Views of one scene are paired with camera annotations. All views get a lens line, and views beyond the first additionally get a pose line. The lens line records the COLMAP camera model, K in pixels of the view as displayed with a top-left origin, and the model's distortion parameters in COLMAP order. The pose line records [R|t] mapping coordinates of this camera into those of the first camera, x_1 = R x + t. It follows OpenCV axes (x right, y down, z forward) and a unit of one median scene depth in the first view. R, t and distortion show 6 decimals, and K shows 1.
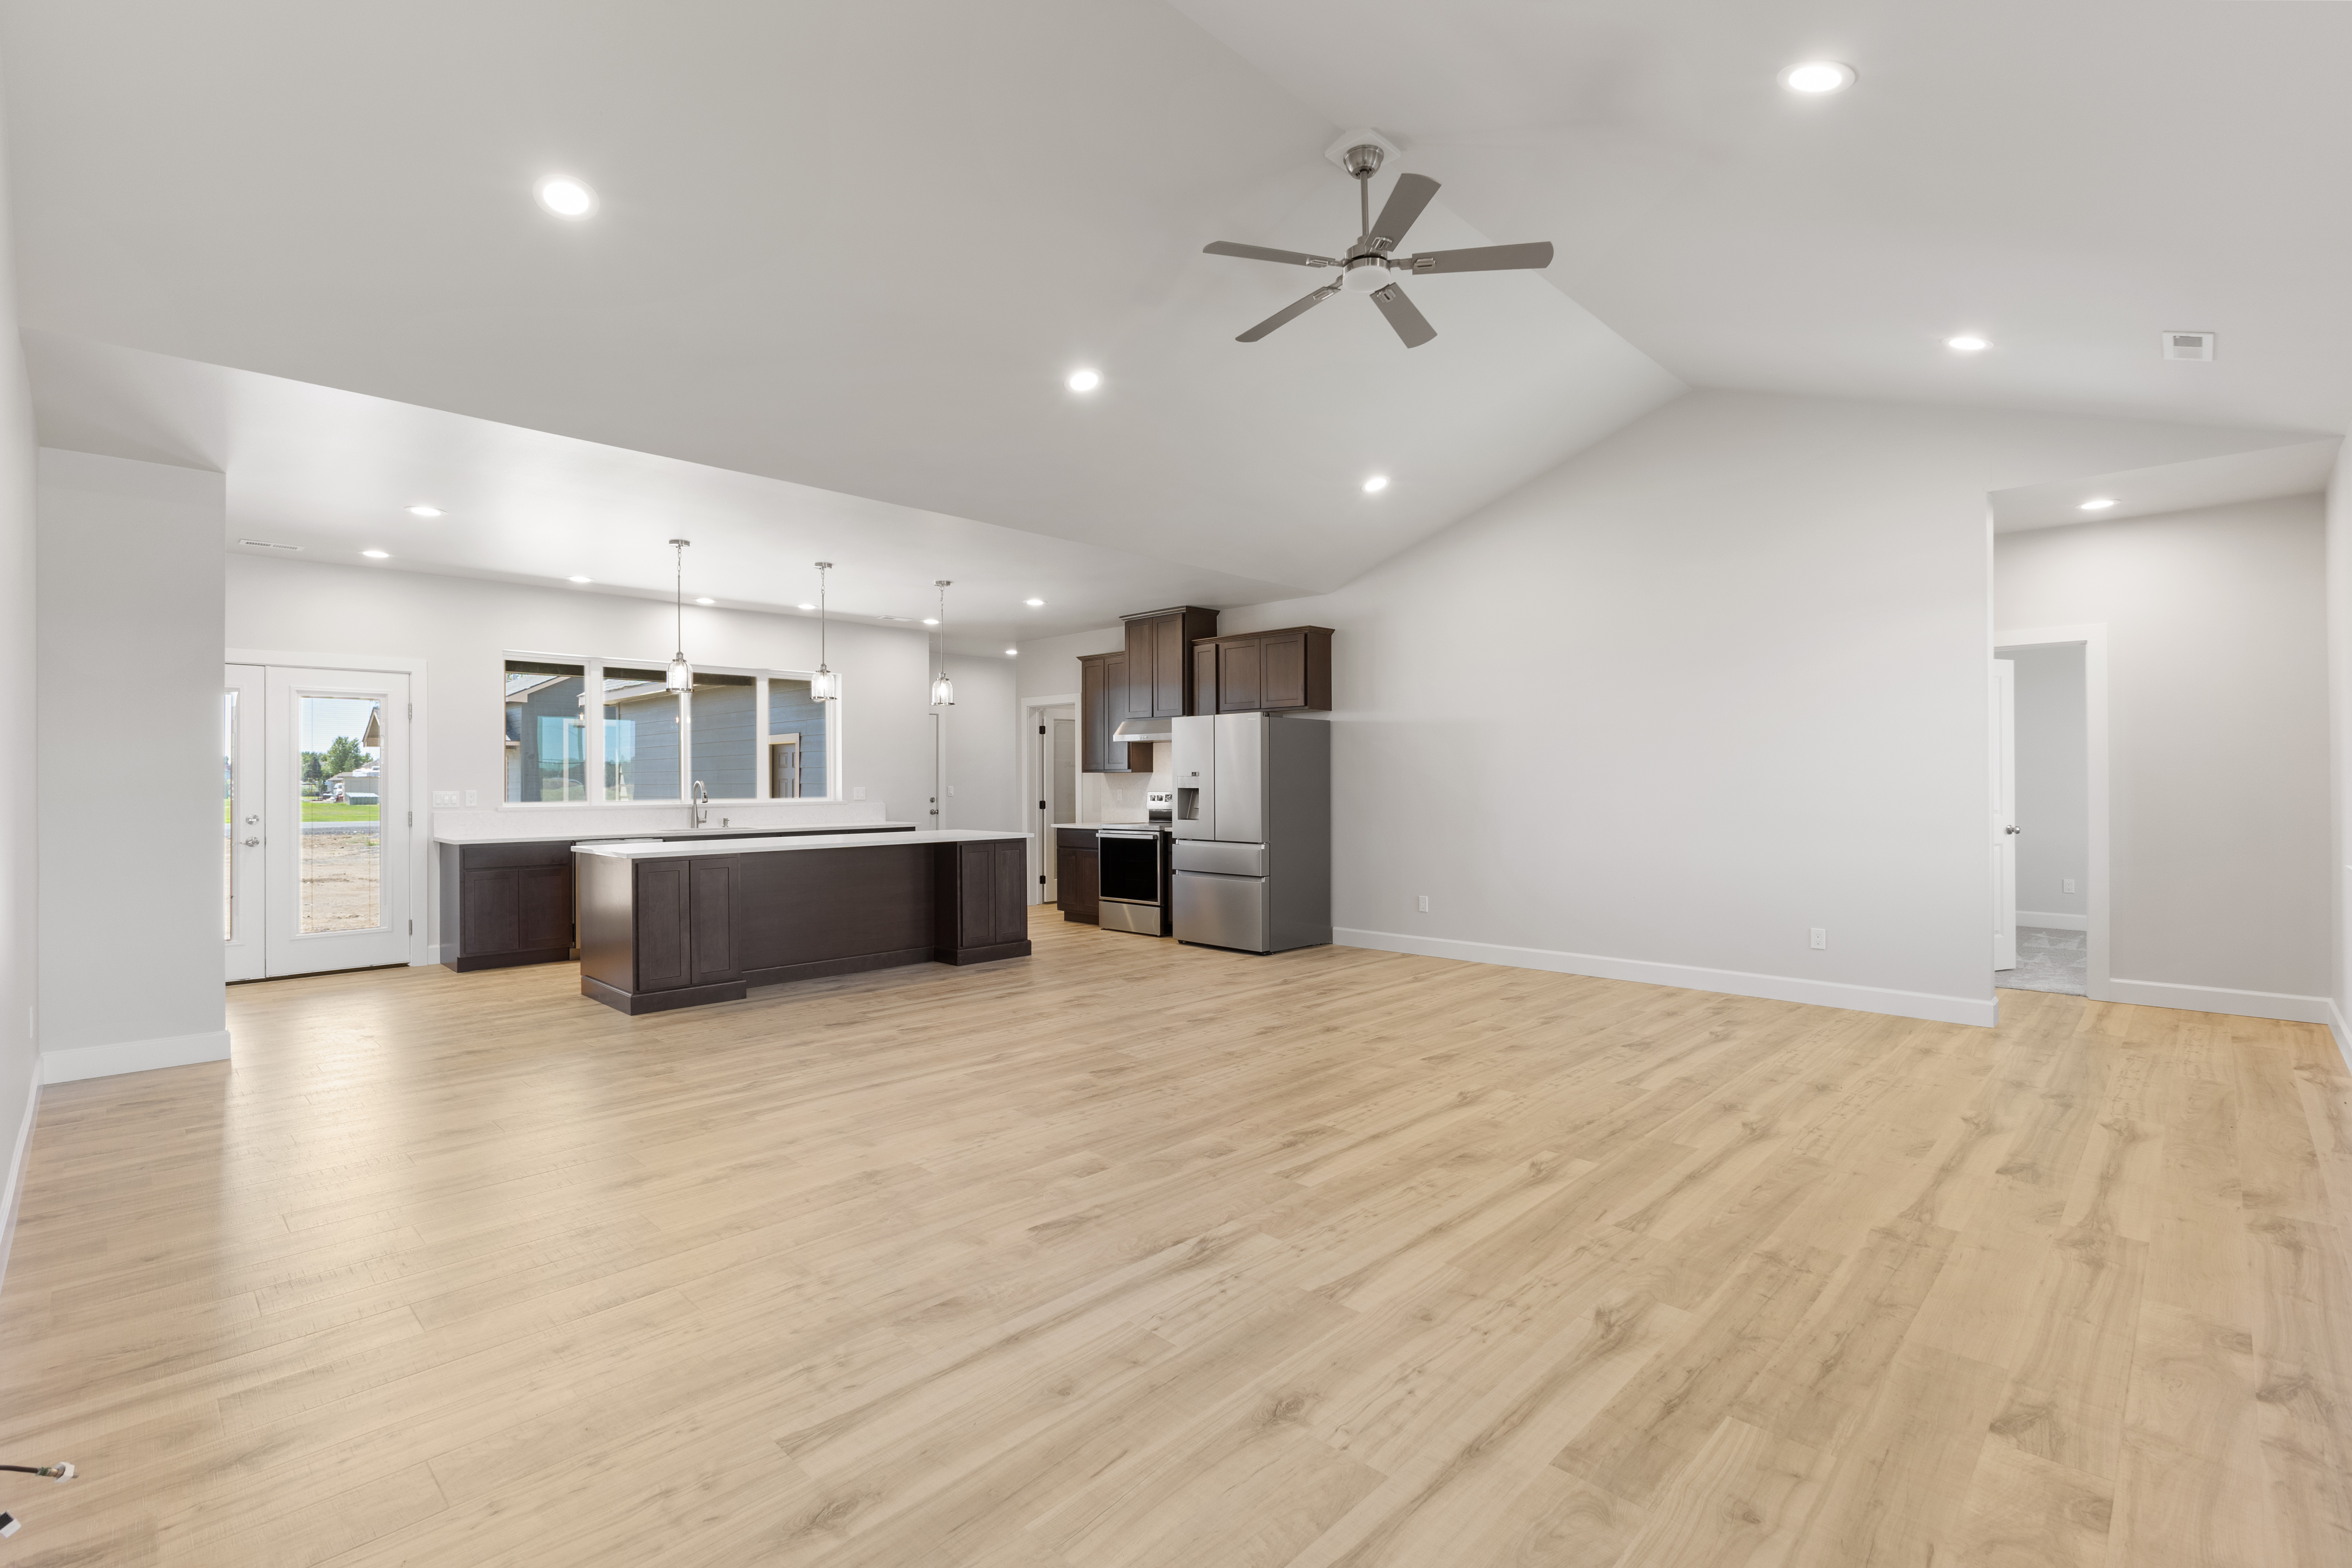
lens RADIAL K [[1076.9, 0, 1173.9], [0, 1076.9, 775.2], [0, 0, 1]] dist [0.002437, 0.000102]
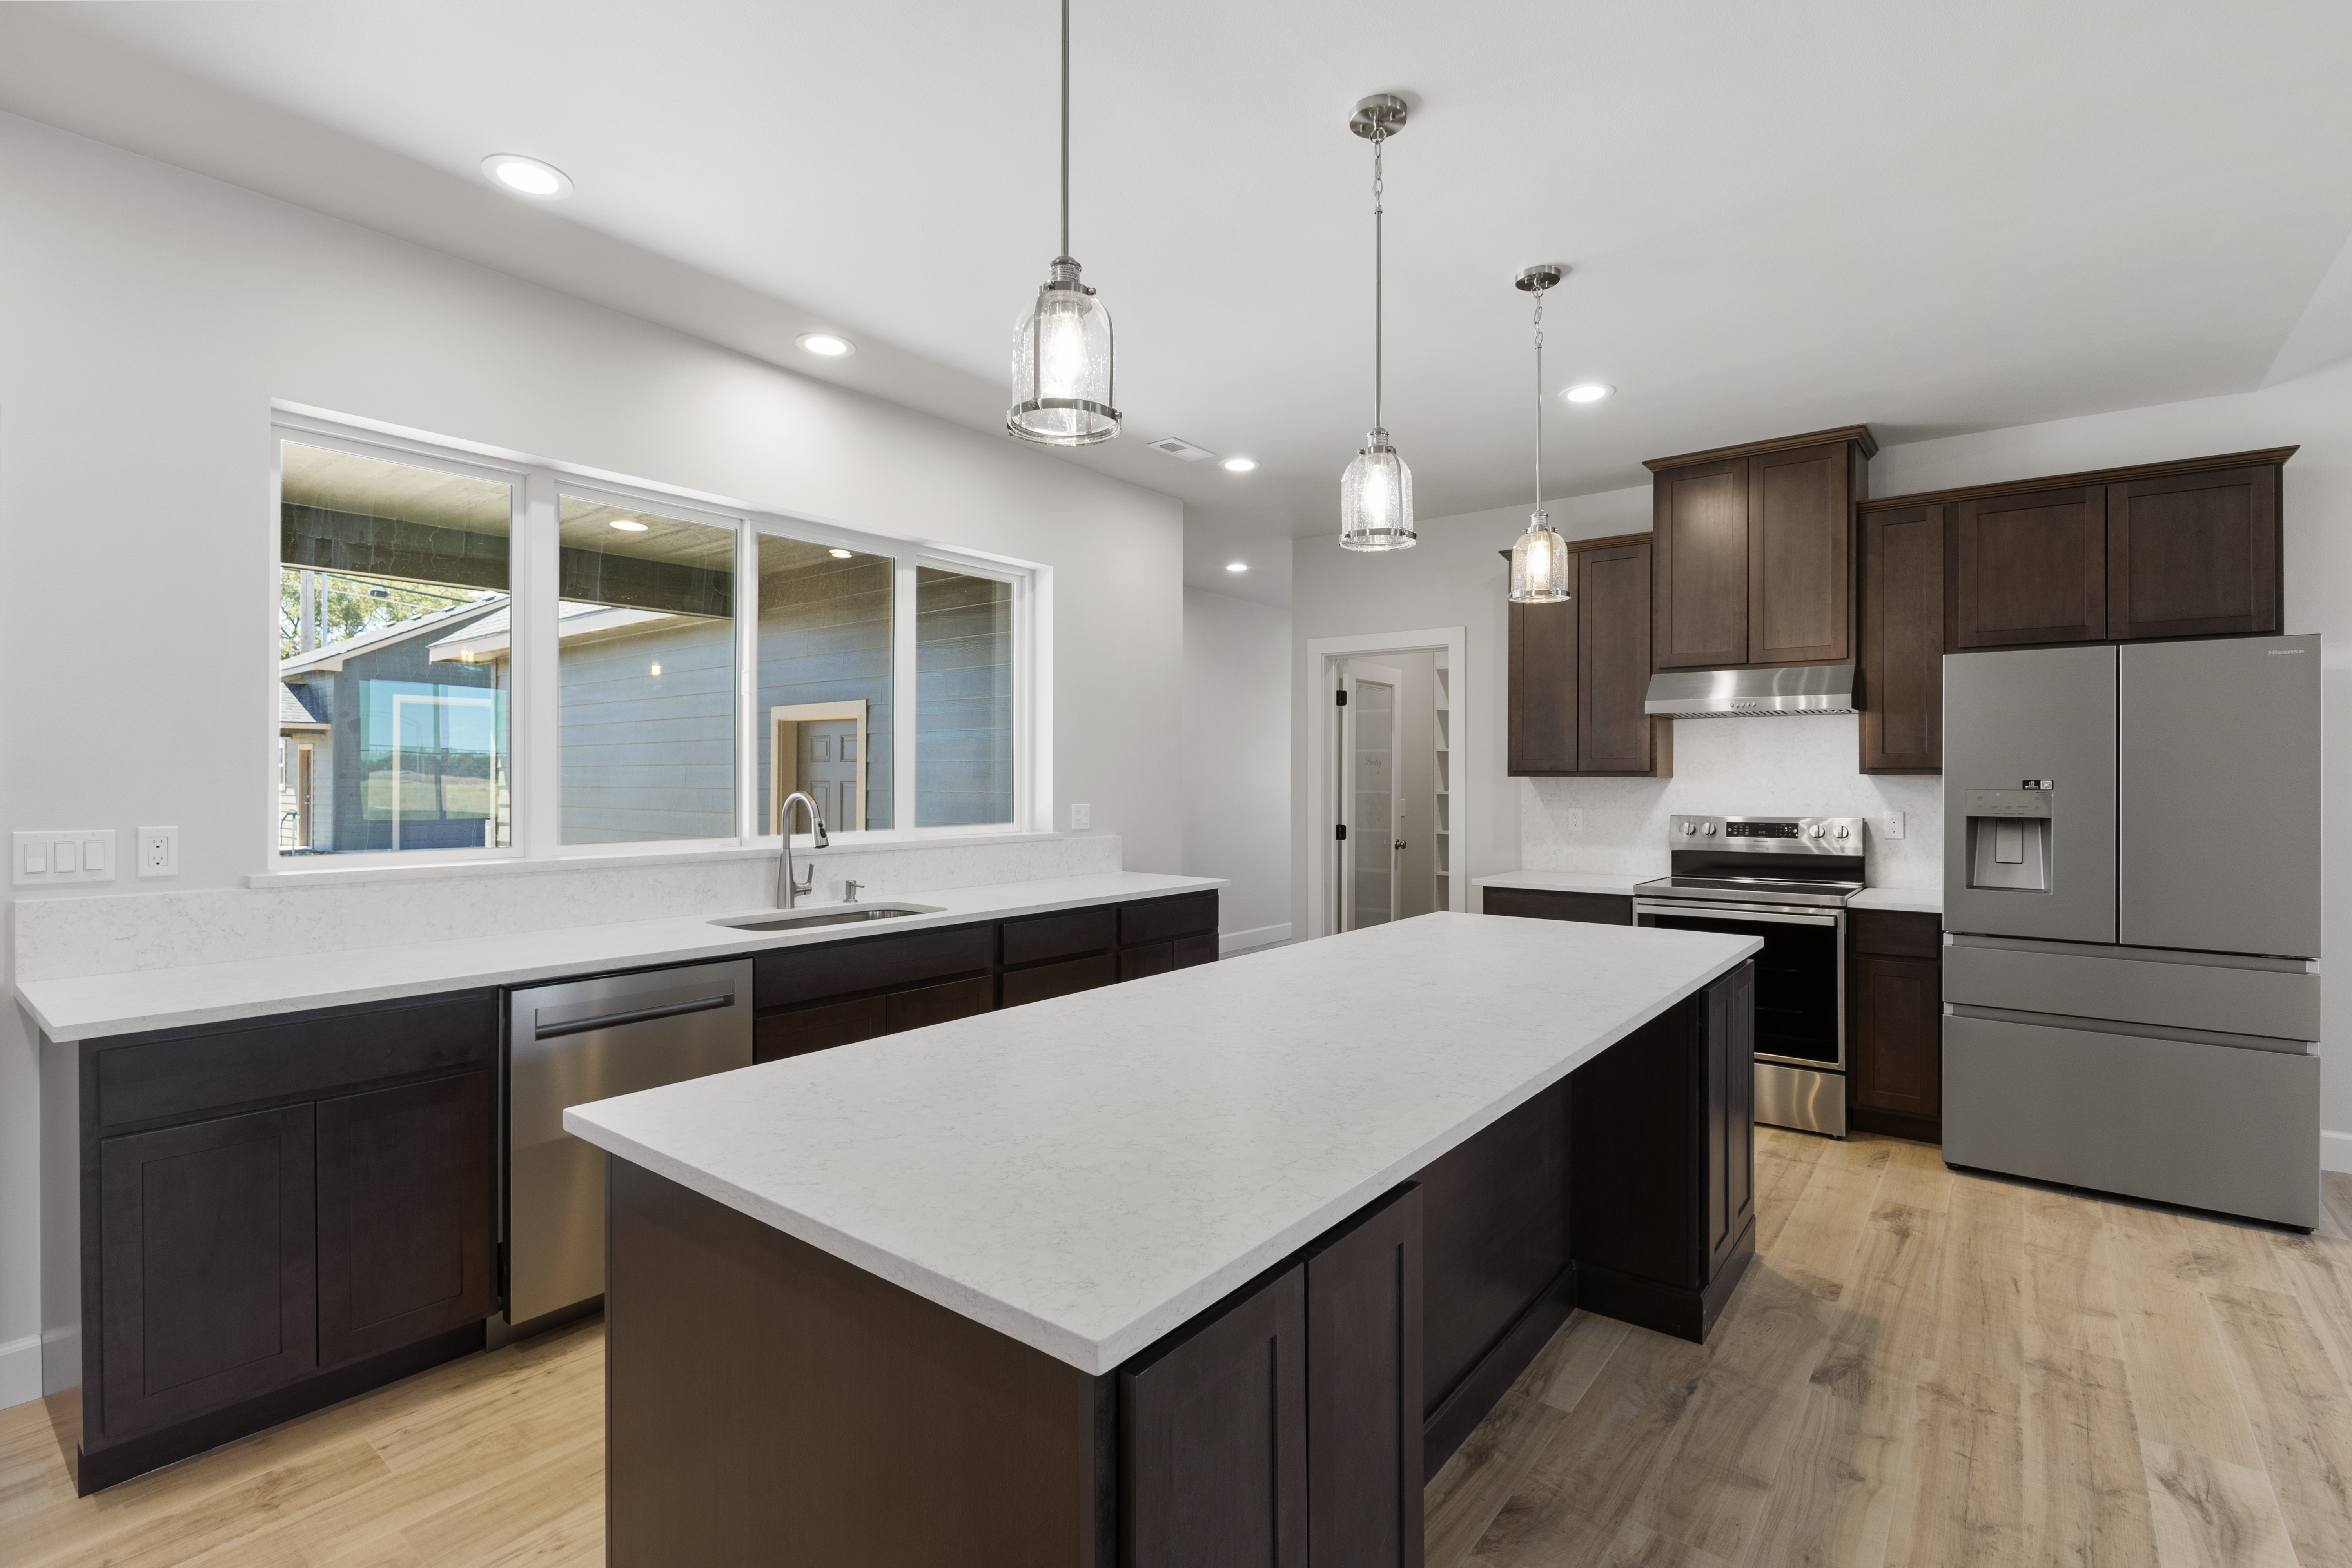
lens RADIAL K [[1089.0, 0, 1177.9], [0, 1089.0, 785.7], [0, 0, 1]] dist [-0.000094, -0.000051]
pose [[0.993412, 0.006146, 0.114429, -0.313173], [-0.007721, 0.999881, 0.013324, -0.003844], [-0.114334, -0.014120, 0.993342, 0.519883]]
